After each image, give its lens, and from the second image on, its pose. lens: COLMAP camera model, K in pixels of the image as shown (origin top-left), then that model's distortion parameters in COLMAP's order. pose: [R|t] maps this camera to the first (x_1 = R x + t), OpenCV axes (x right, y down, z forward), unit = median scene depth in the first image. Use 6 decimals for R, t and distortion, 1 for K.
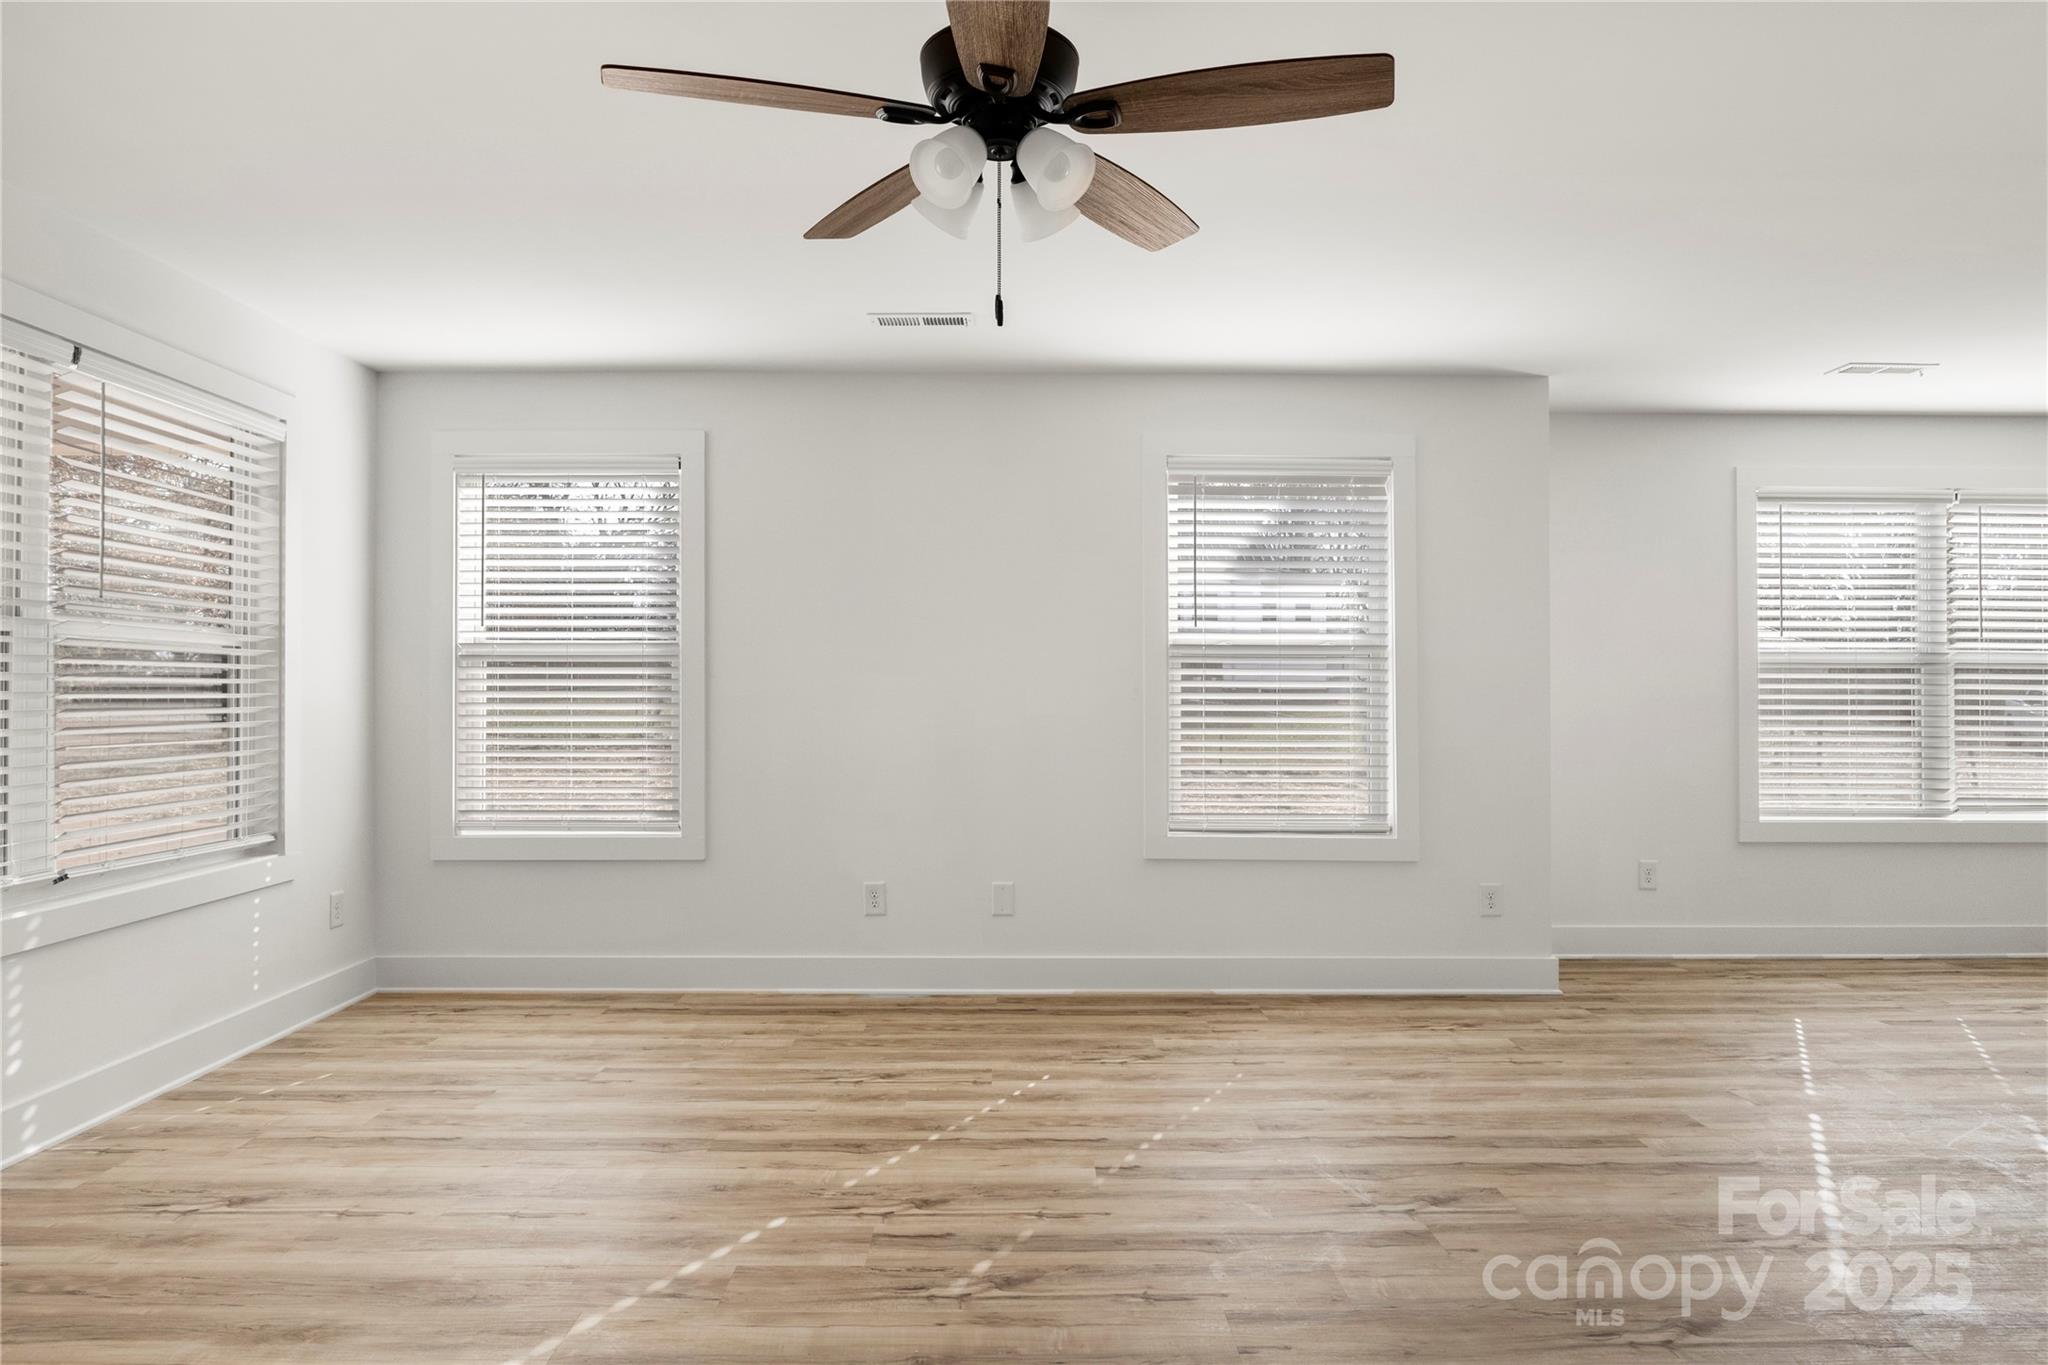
lens RADIAL K [[1157.5, 0, 1024.0], [0, 1157.5, 682.5], [0, 0, 1]] dist [-0.018139, 0.001631]
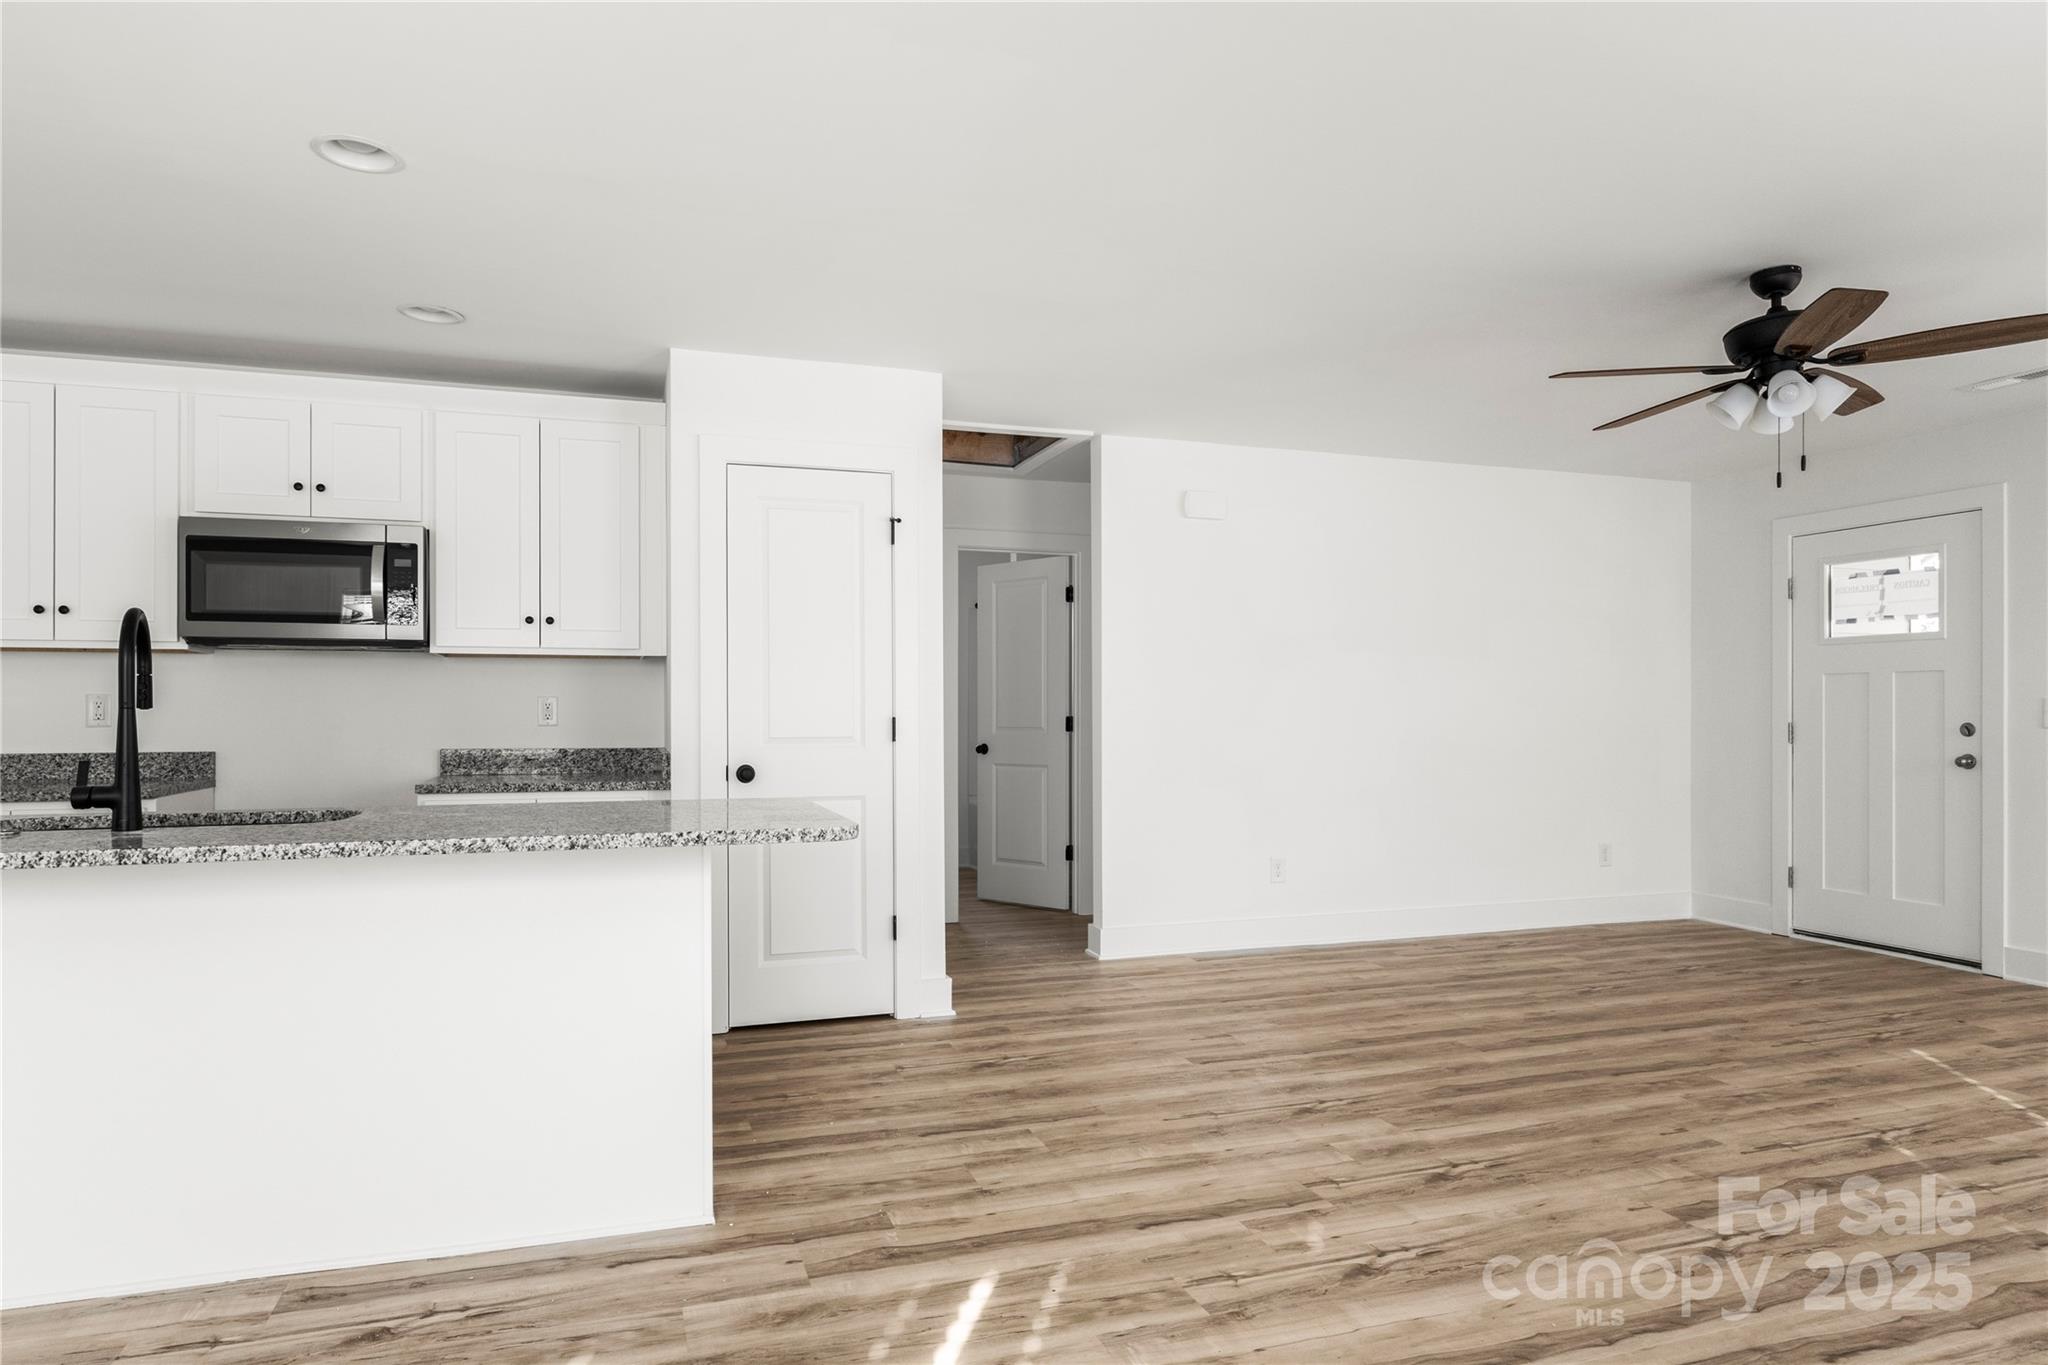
lens RADIAL K [[1211.3, 0, 1019.3], [0, 1211.3, 707.4], [0, 0, 1]] dist [0.000054, -0.001900]
pose [[-0.949424, -0.001941, -0.313992, 0.894708], [0.003168, 0.999871, -0.015762, 0.020675], [0.313982, -0.015959, -0.949295, 1.313329]]
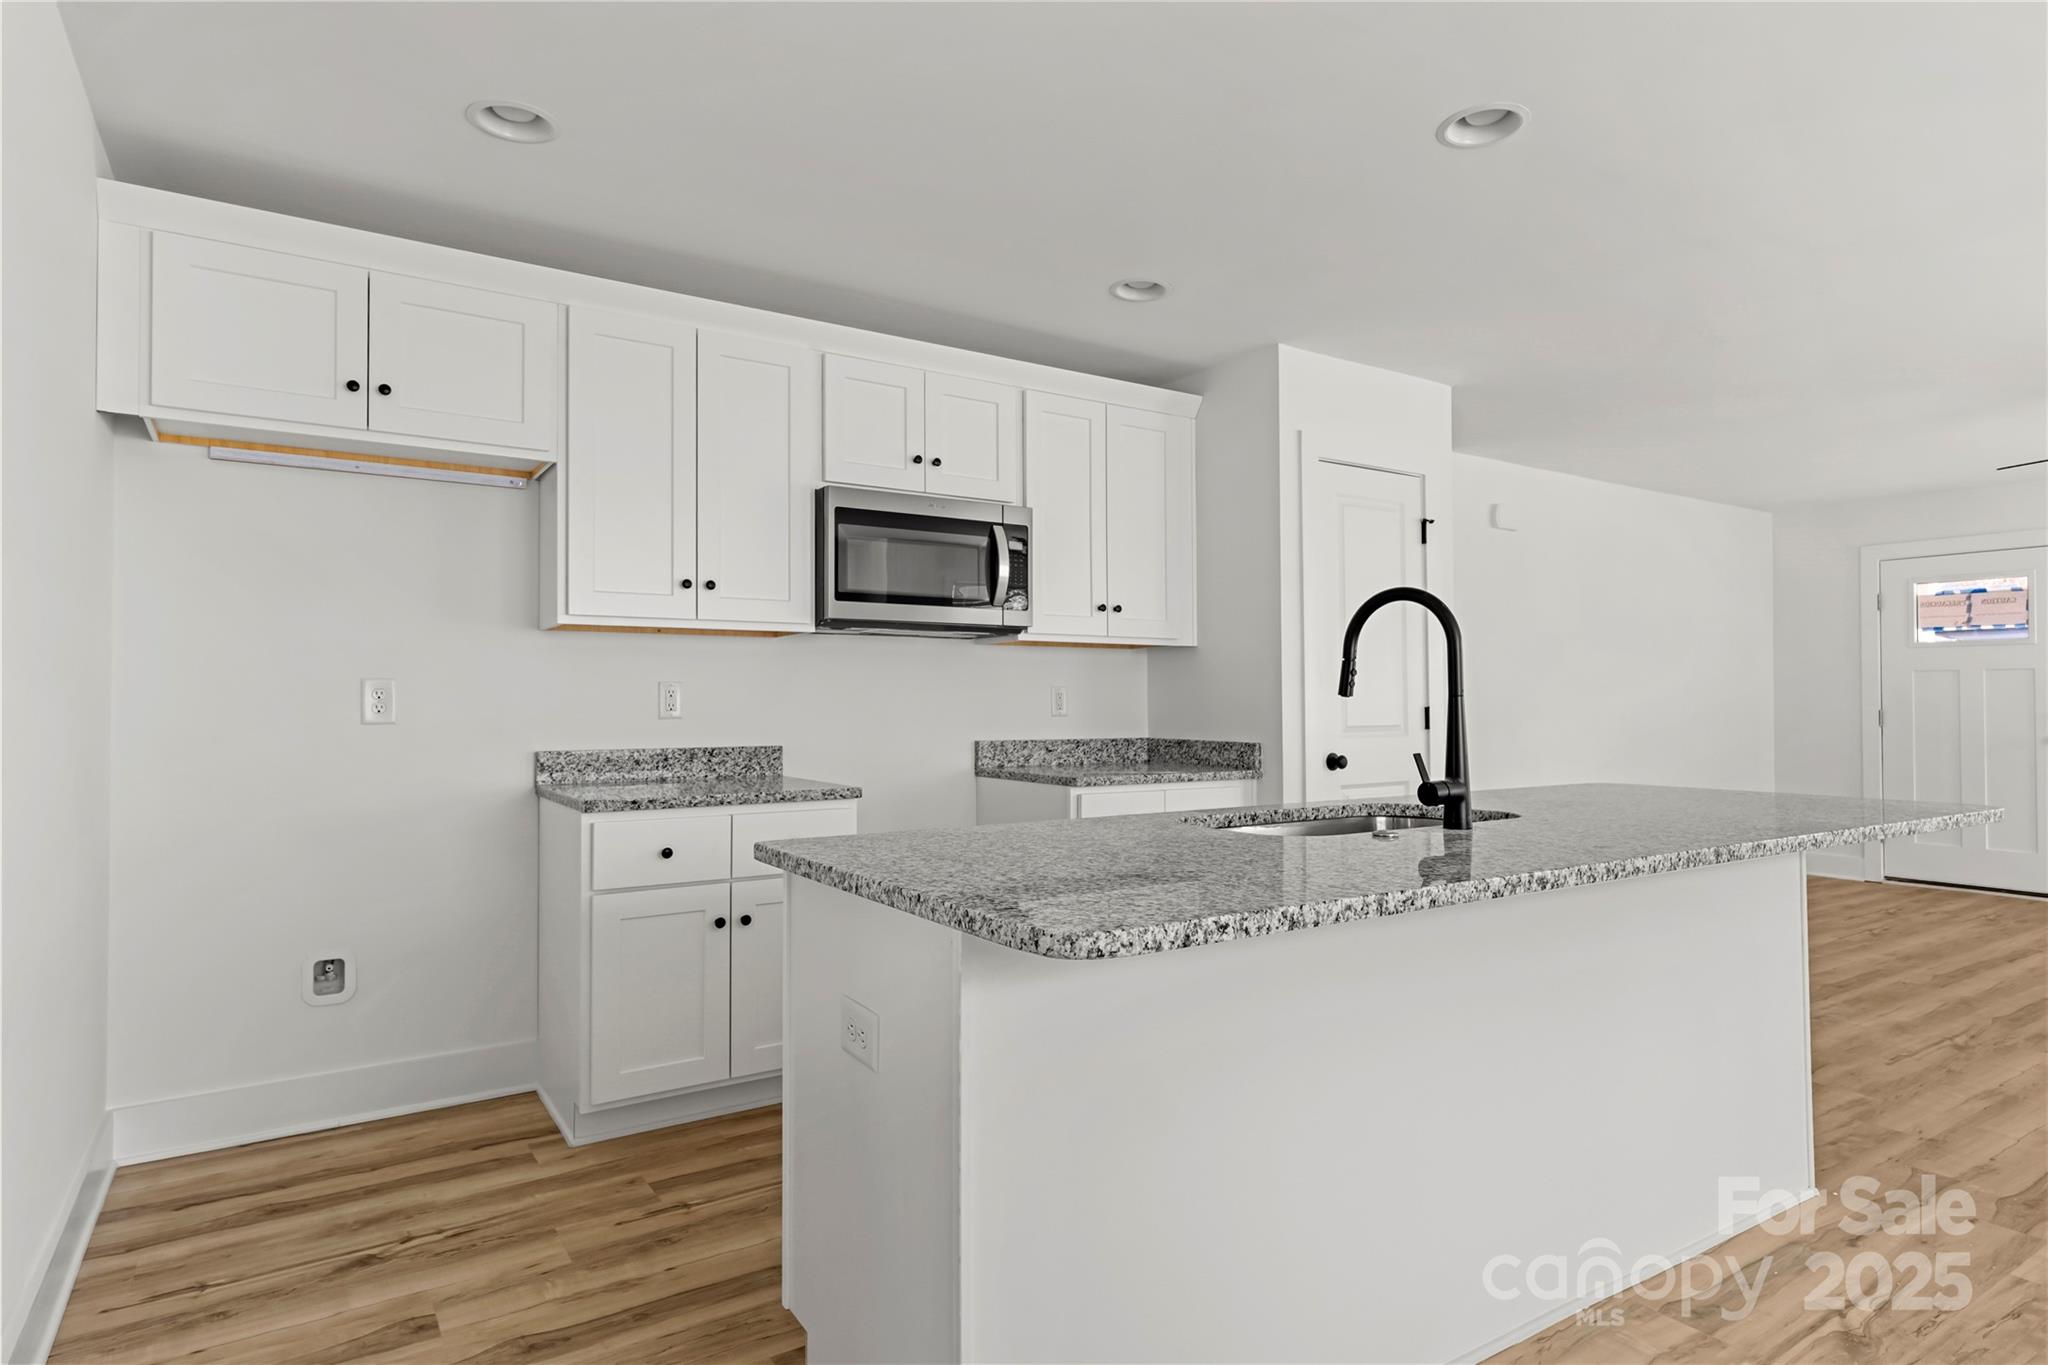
lens RADIAL K [[1117.8, 0, 1015.4], [0, 1117.8, 693.4], [0, 0, 1]] dist [0.016111, -0.000864]
pose [[-0.839757, -0.004807, -0.542942, 1.682911], [0.007409, 0.999766, -0.020311, 0.017896], [0.542912, -0.021079, -0.839525, 0.861508]]
